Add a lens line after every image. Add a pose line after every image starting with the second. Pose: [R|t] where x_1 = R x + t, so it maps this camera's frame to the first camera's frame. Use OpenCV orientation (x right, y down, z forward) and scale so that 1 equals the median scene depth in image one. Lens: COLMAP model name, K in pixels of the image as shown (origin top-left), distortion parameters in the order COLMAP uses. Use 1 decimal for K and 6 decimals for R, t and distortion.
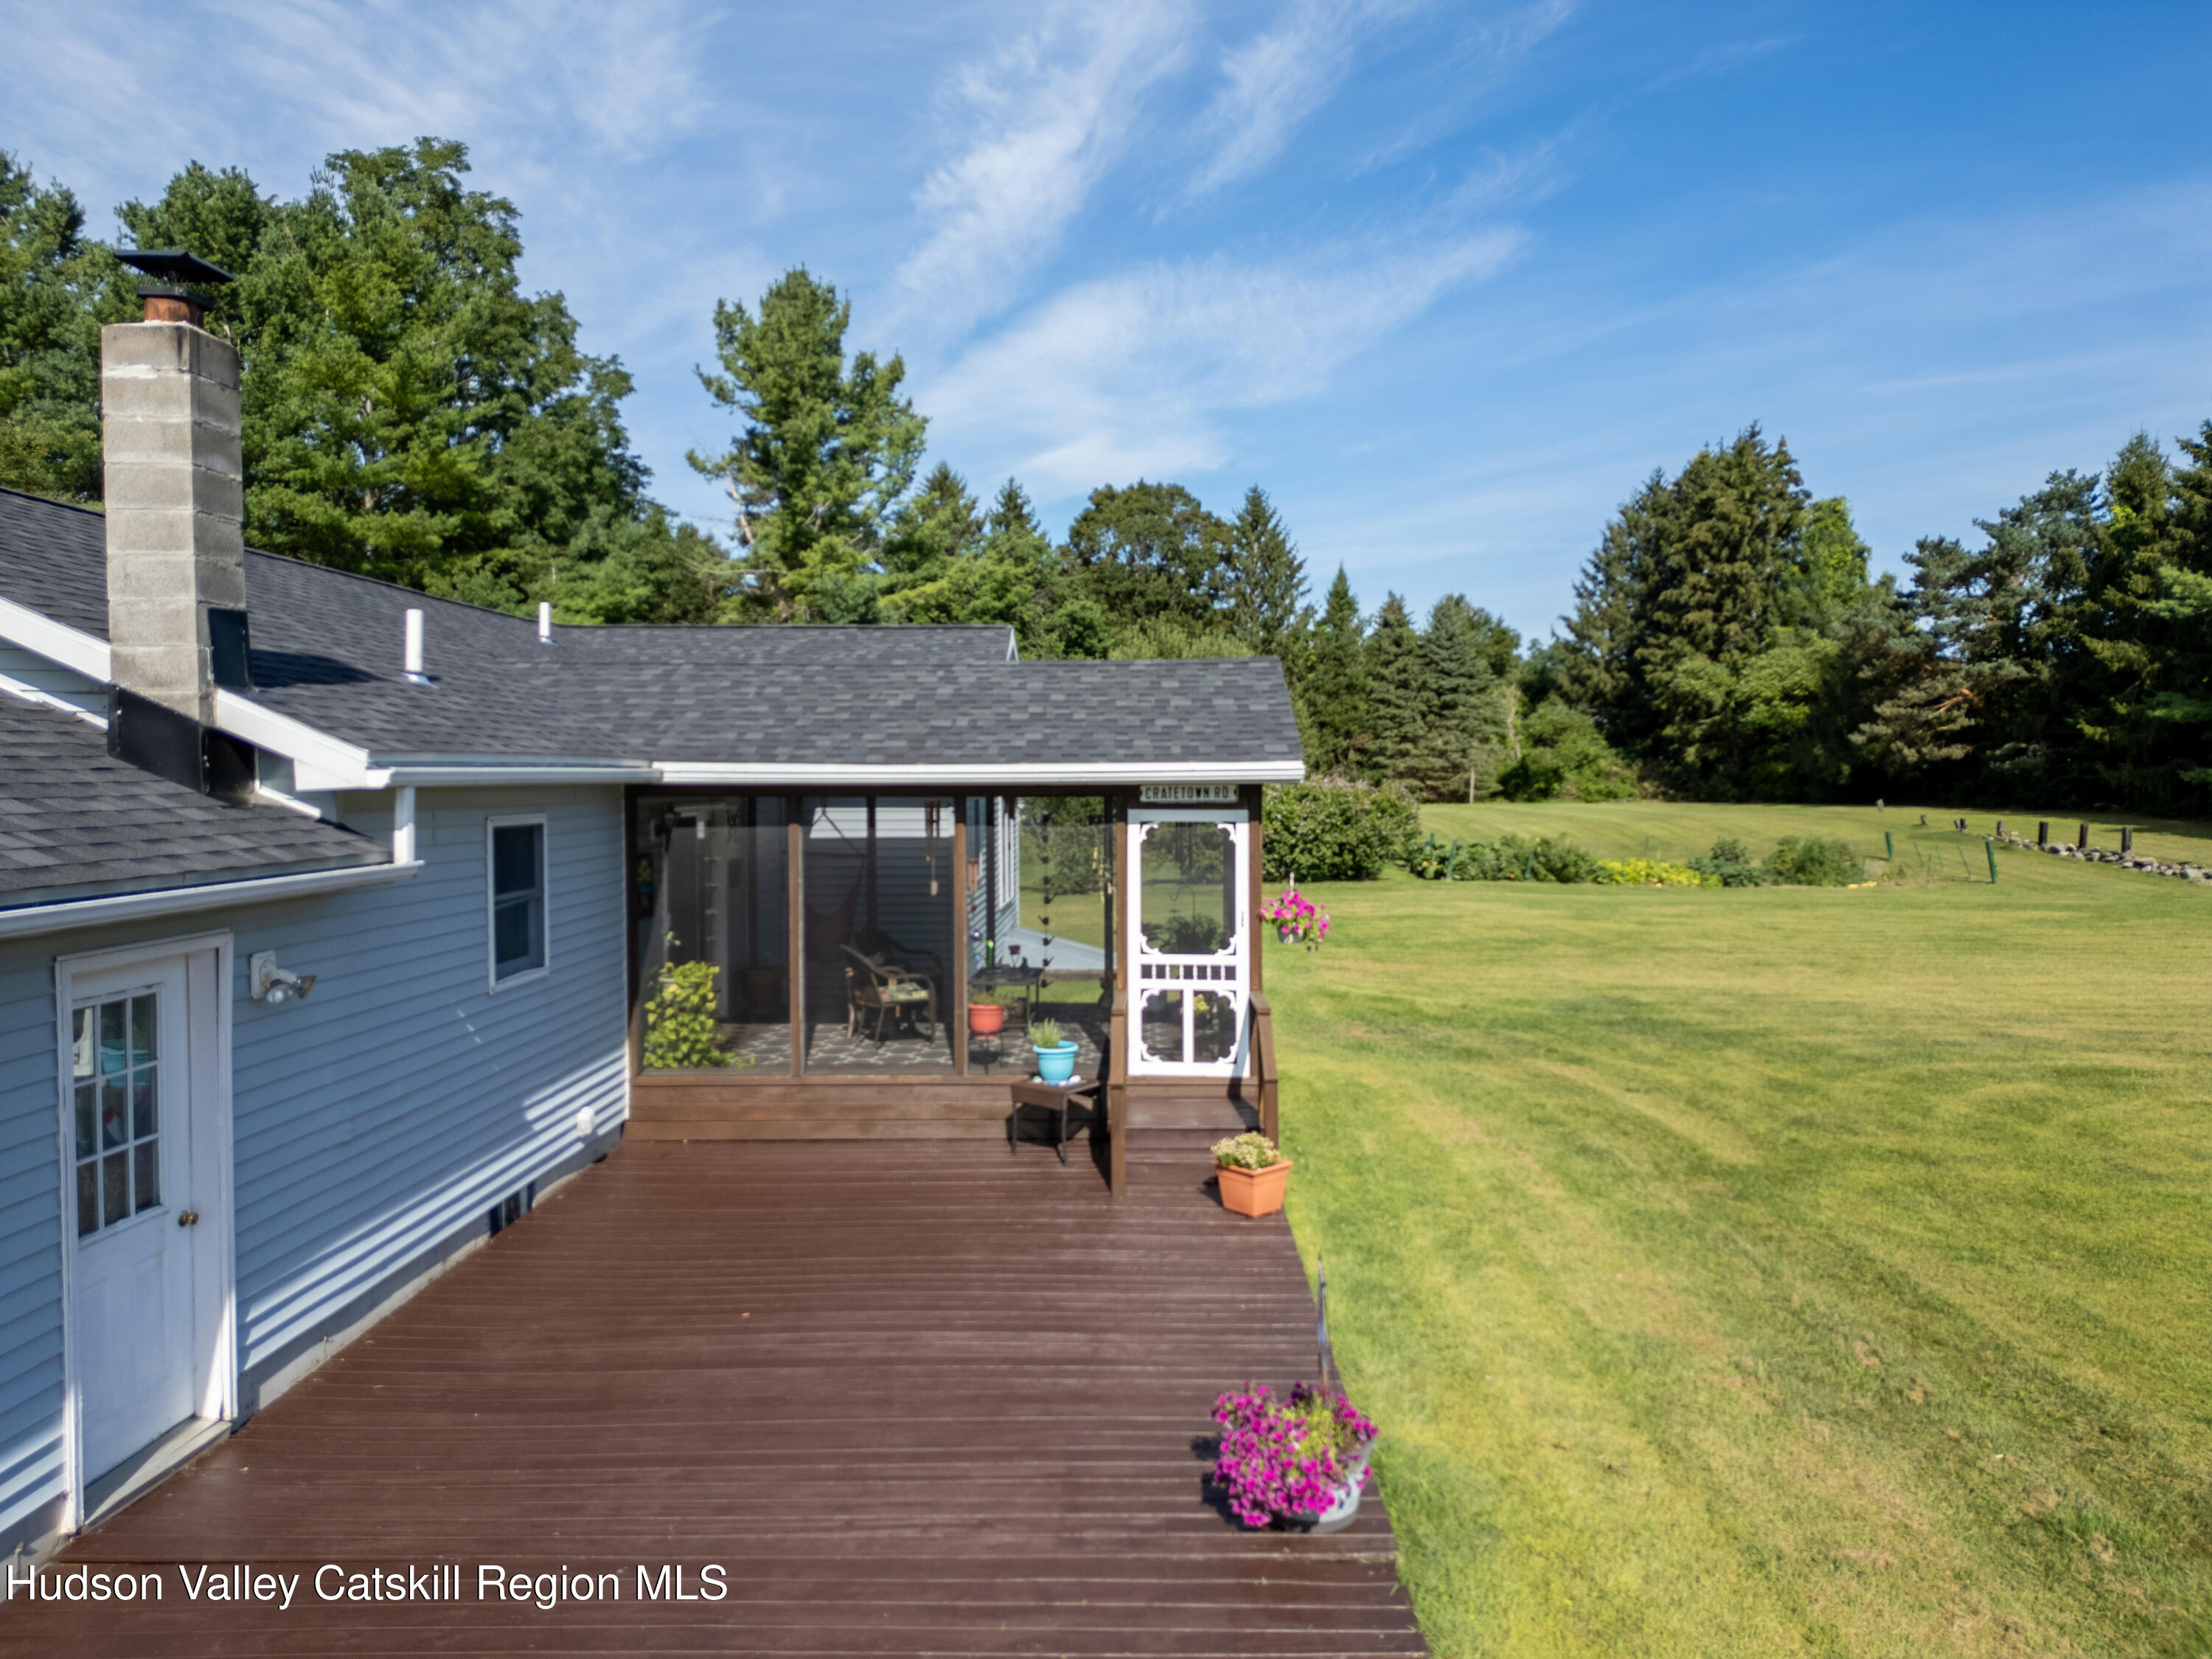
lens RADIAL K [[1521.8, 0, 1094.7], [0, 1521.8, 823.3], [0, 0, 1]] dist [0.076772, -0.070429]
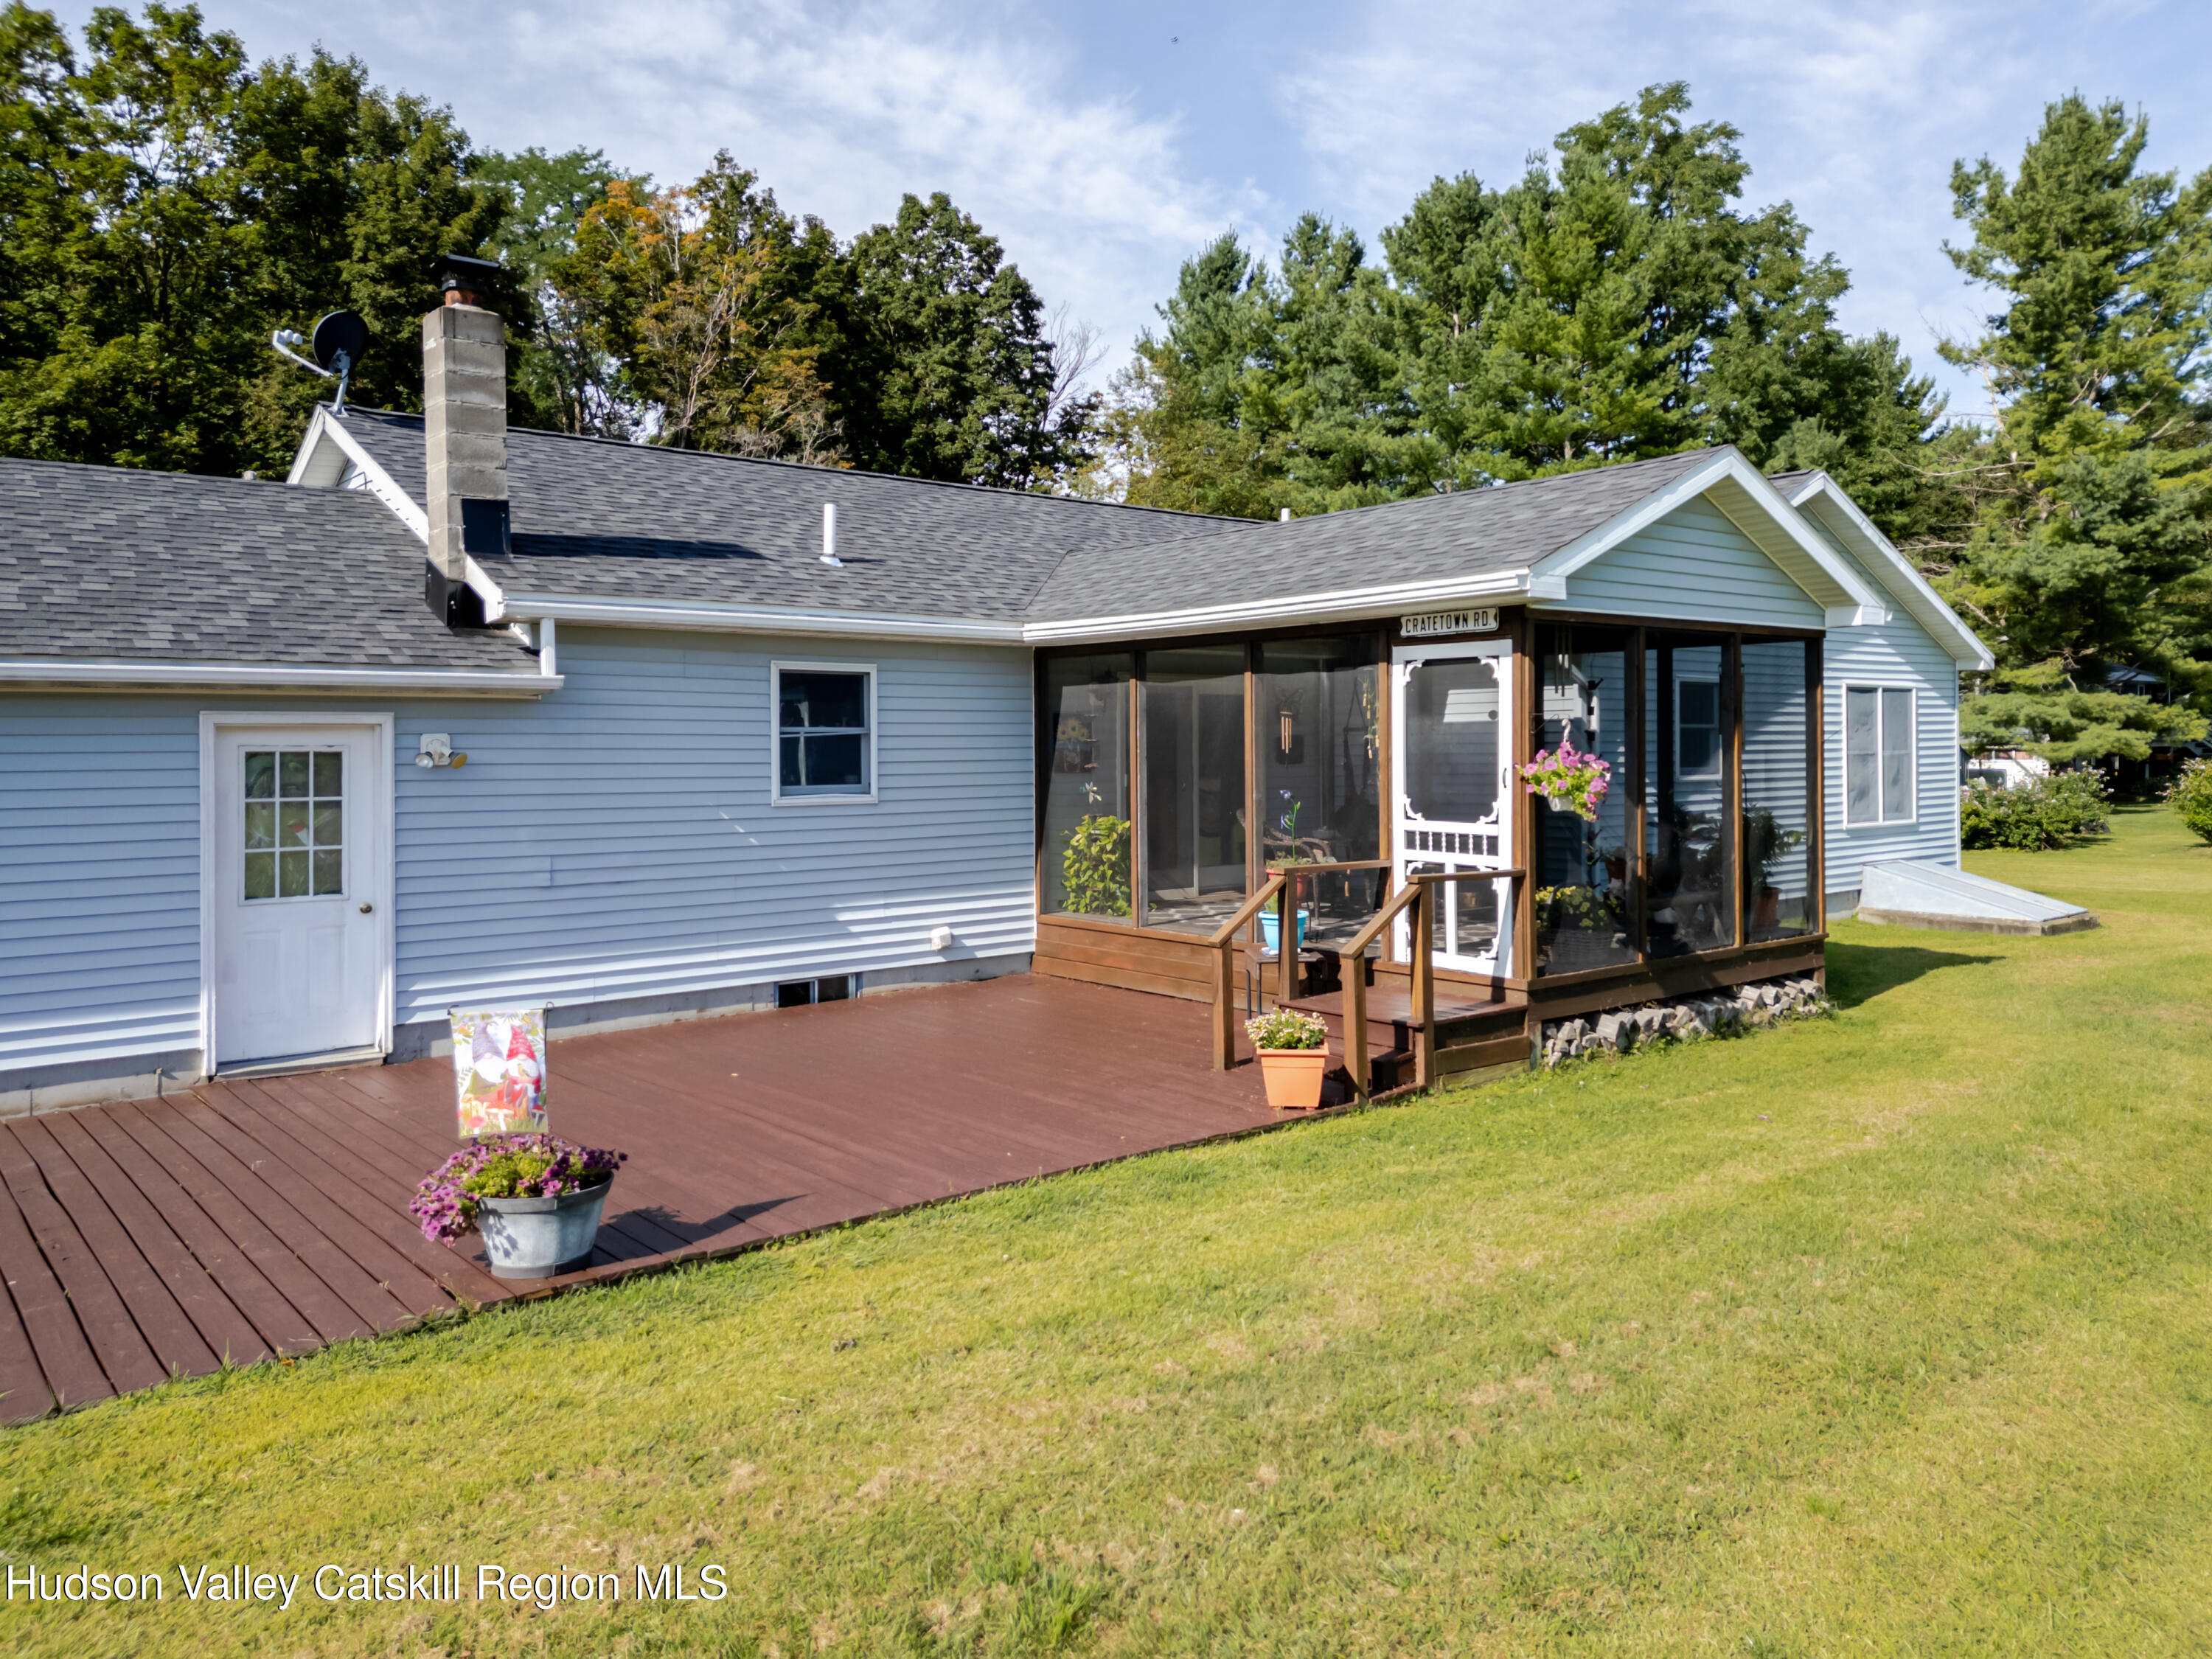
lens RADIAL K [[1561.7, 0, 1103.2], [0, 1561.7, 758.1], [0, 0, 1]] dist [0.036138, -0.035610]
pose [[0.652523, 0.004470, -0.757756, 0.136927], [-0.017822, 0.999797, -0.009450, 0.015199], [0.757559, 0.019671, 0.652470, 0.074390]]
